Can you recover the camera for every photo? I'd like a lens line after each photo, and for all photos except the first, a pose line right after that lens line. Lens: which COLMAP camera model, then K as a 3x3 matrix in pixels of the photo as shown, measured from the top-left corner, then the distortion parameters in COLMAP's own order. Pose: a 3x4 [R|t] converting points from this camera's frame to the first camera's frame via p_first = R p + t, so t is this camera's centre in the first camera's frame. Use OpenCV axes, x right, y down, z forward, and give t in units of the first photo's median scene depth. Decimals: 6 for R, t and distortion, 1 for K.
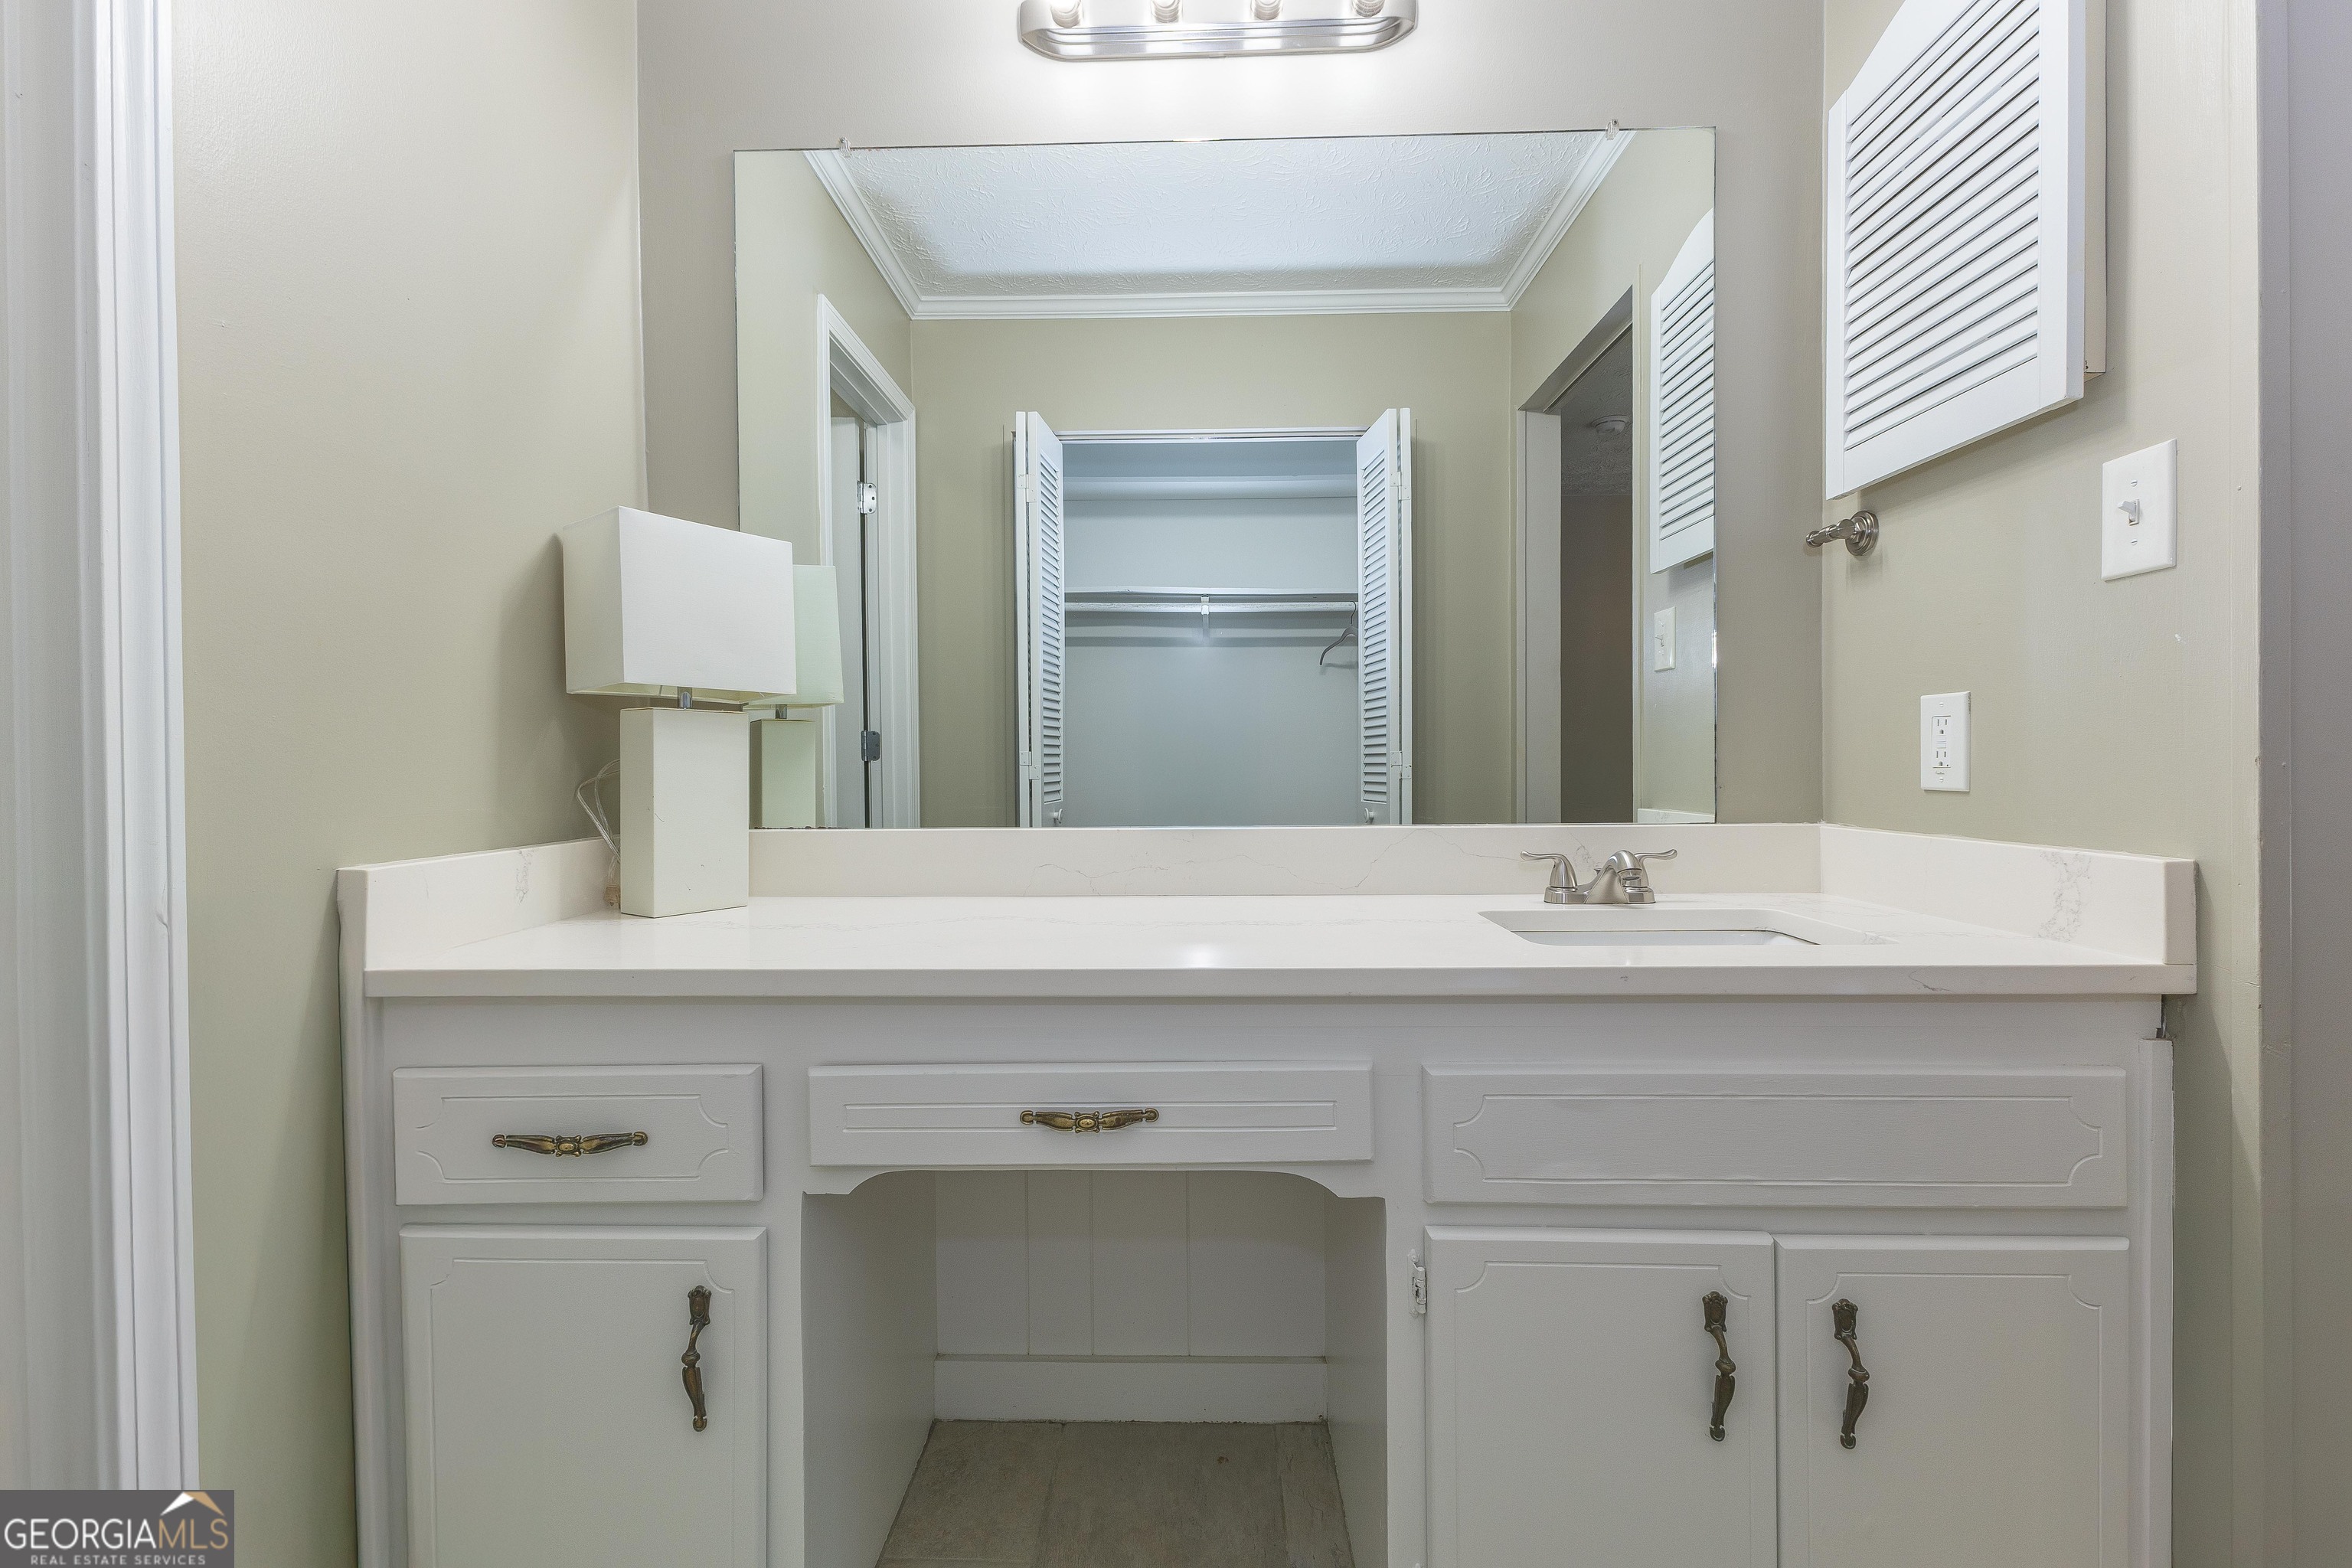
lens RADIAL K [[1007.5, 0, 1176.0], [0, 1007.5, 784.0], [0, 0, 1]] dist [0.021081, -0.005793]
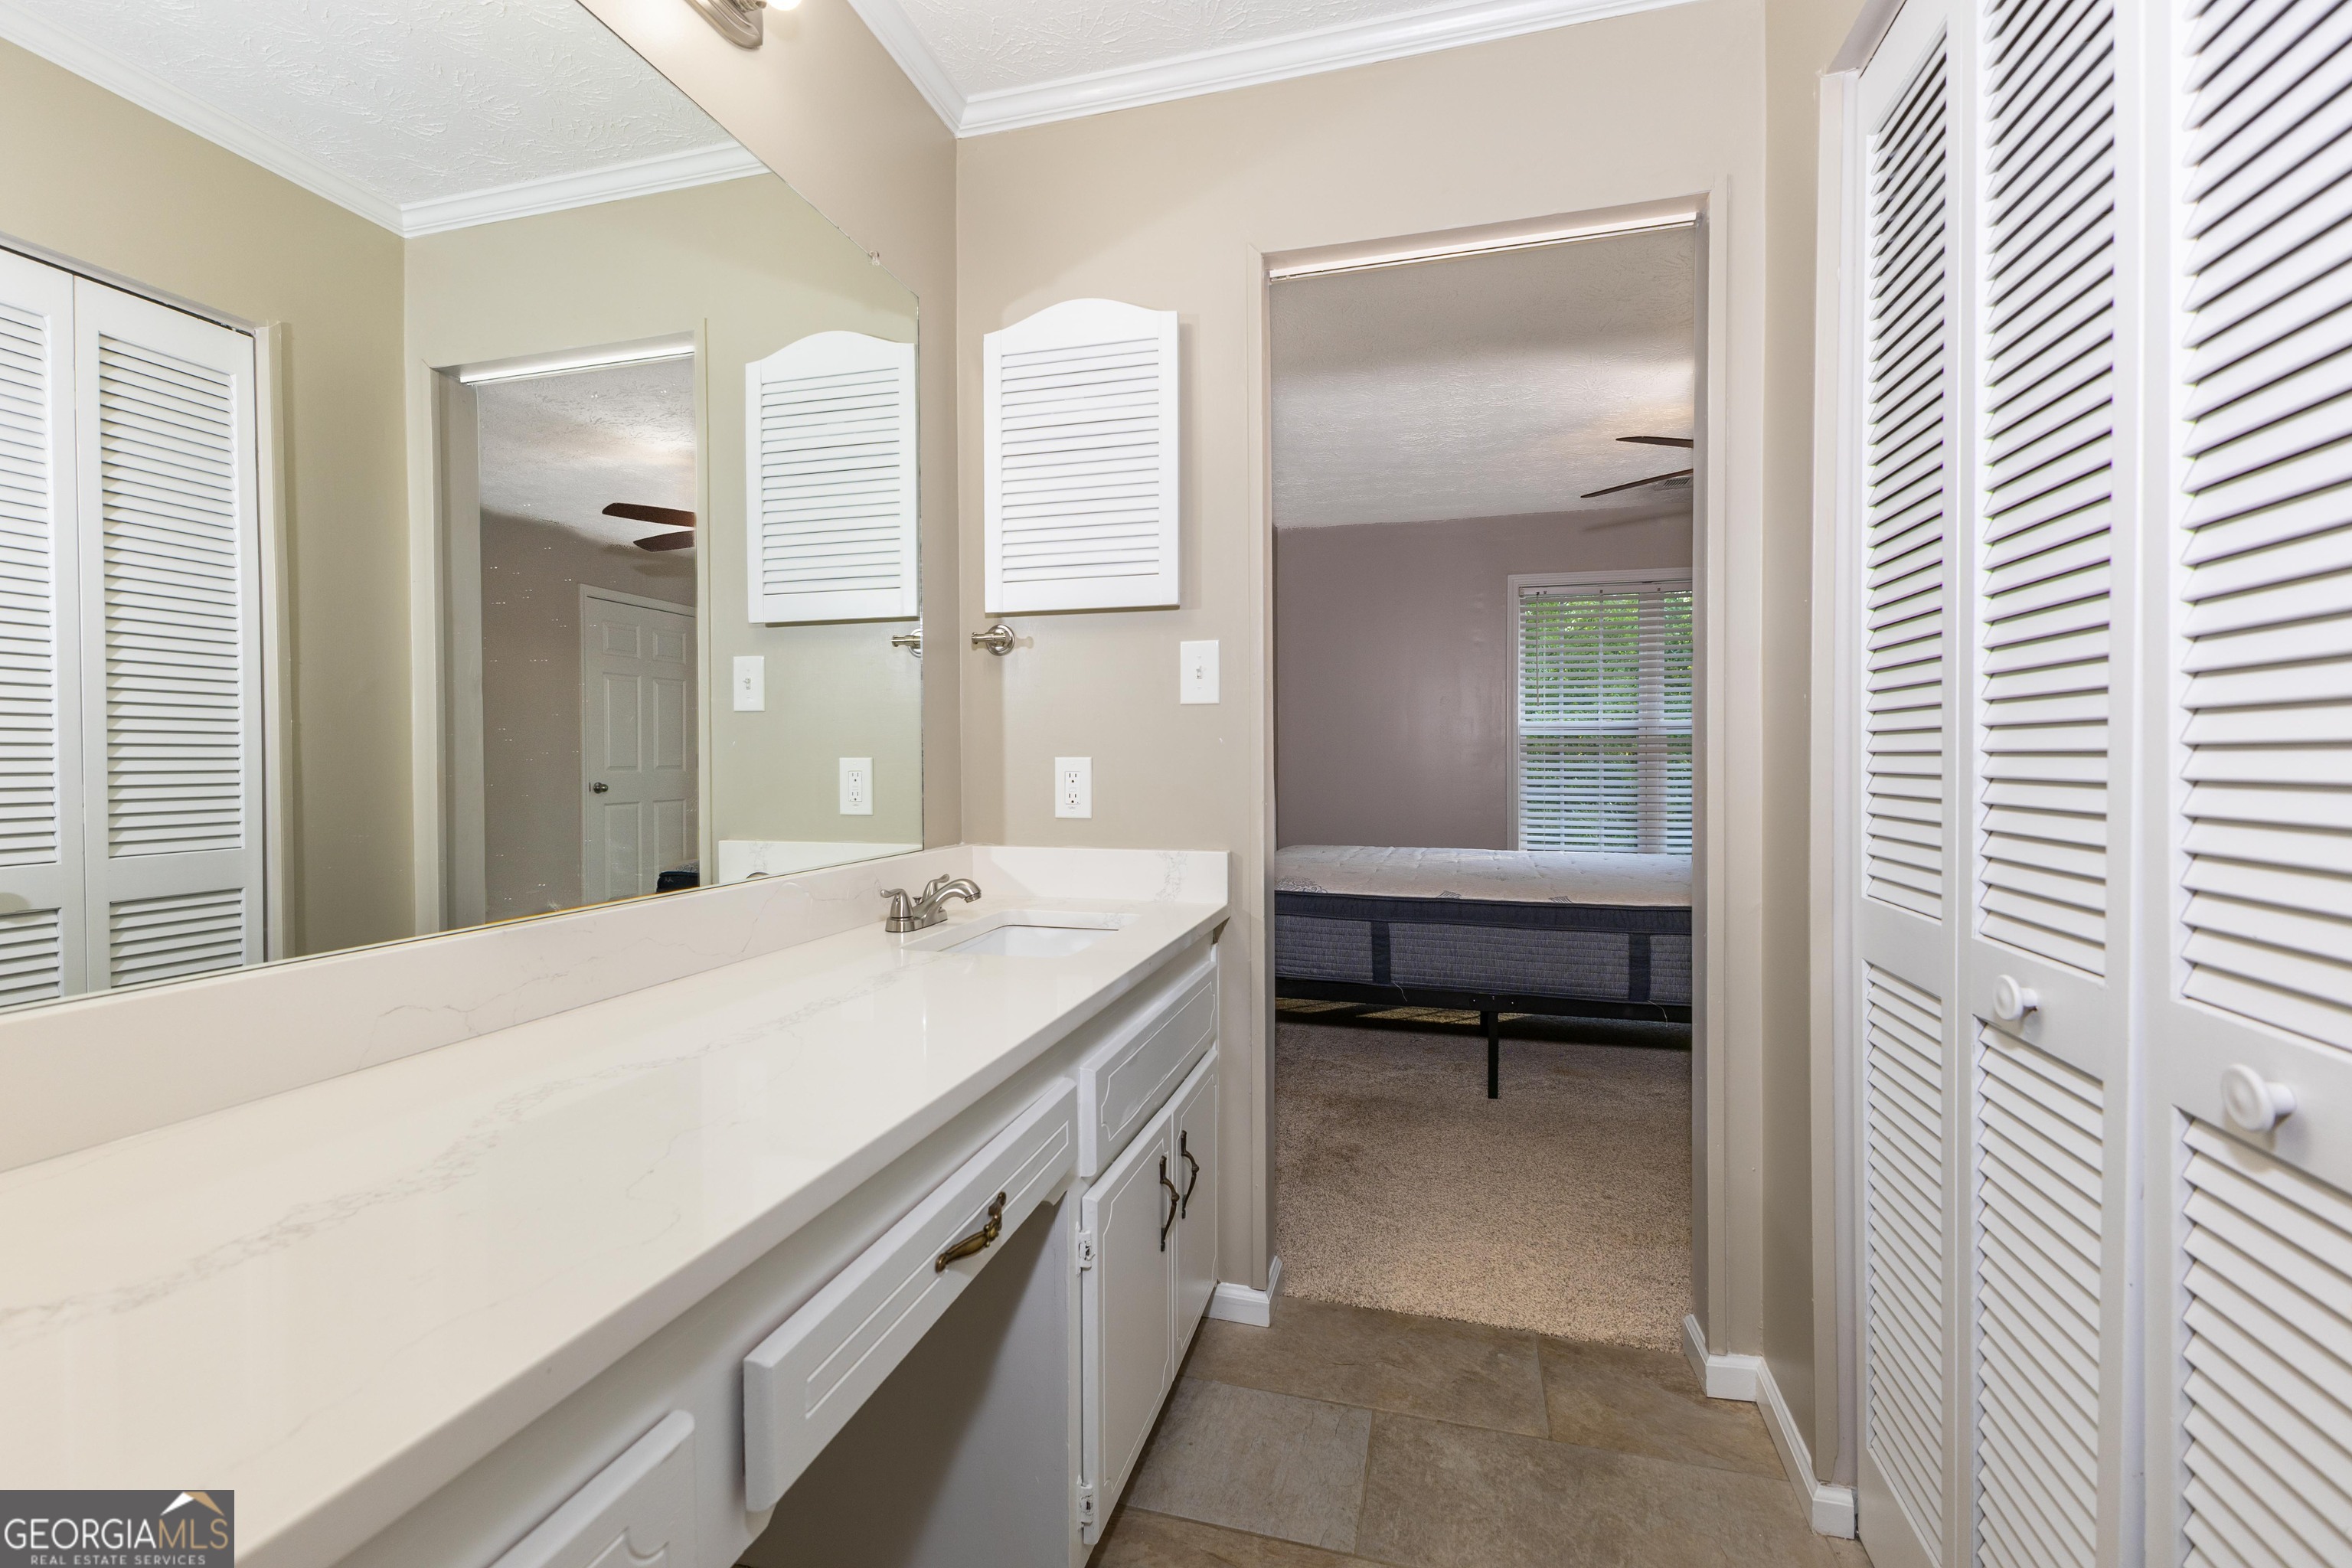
lens RADIAL K [[1007.5, 0, 1176.0], [0, 1007.5, 784.0], [0, 0, 1]] dist [0.021081, -0.005793]
pose [[0.246565, -0.009951, 0.969075, -0.764041], [0.023840, 0.999707, 0.004199, -0.054028], [-0.968833, 0.022068, 0.246730, 0.484759]]
